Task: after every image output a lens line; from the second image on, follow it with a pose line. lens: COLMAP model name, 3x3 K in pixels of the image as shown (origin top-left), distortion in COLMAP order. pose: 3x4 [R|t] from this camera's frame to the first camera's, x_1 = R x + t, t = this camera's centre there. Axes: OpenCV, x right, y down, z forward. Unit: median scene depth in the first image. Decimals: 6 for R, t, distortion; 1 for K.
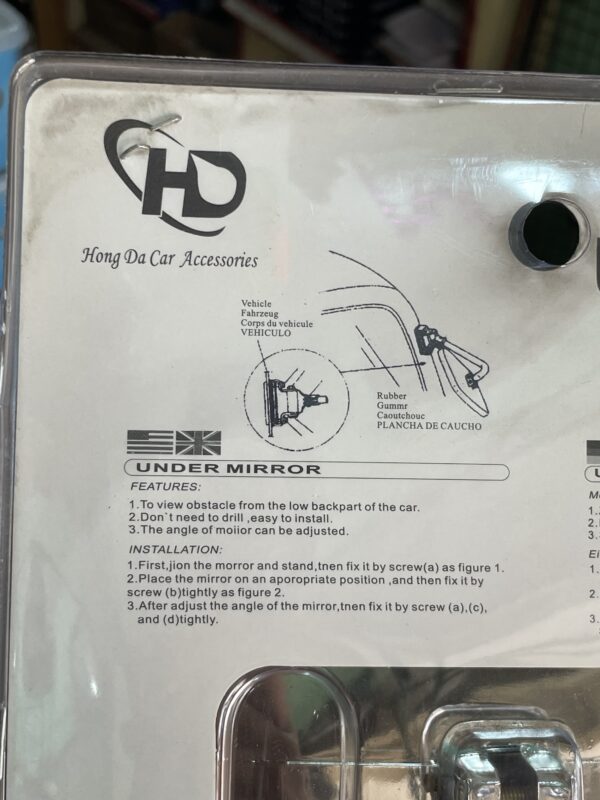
lens RADIAL K [[1154.3, 0, 295.9], [0, 1154.3, 400.6], [0, 0, 1]] dist [0.089495, 0.000000]
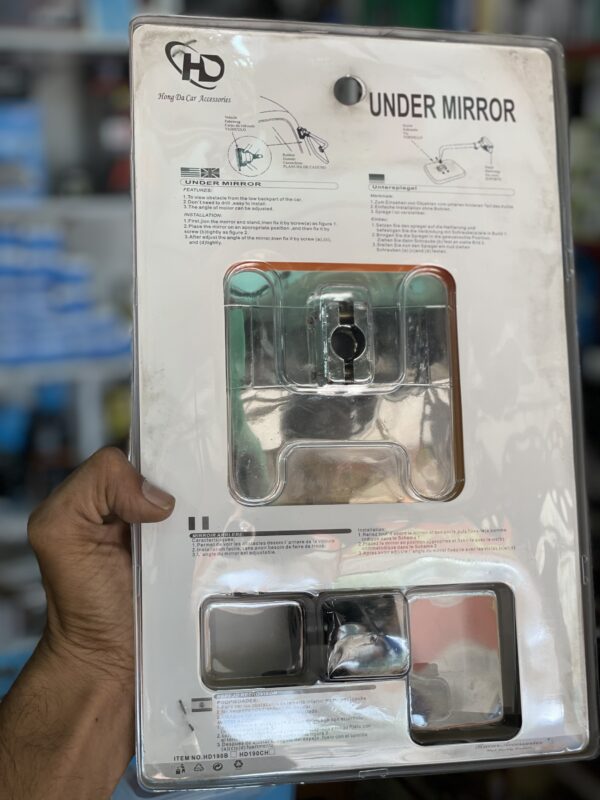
lens RADIAL K [[1187.6, 0, 303.6], [0, 1187.6, 398.4], [0, 0, 1]] dist [0.004995, 0.000000]
pose [[0.988899, -0.031880, 0.145126, -0.261462], [0.038774, 0.998238, -0.044923, 0.613758], [-0.143439, 0.050052, 0.988393, -1.422427]]
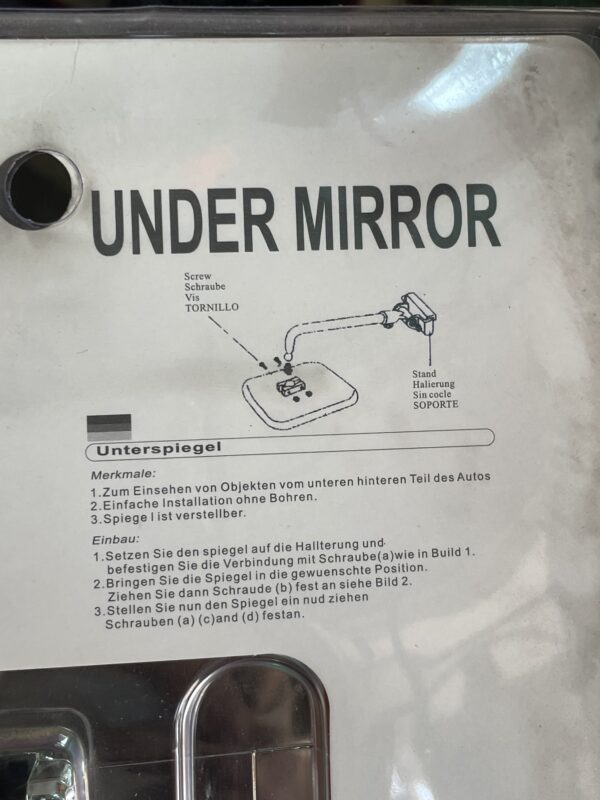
lens RADIAL K [[1207.7, 0, 302.7], [0, 1207.7, 398.8], [0, 0, 1]] dist [0.202143, 0.000000]
pose [[0.998438, -0.051710, 0.021166, 0.402539], [0.051266, 0.998463, 0.021047, 0.009563], [-0.022222, -0.019929, 0.999554, 0.045893]]
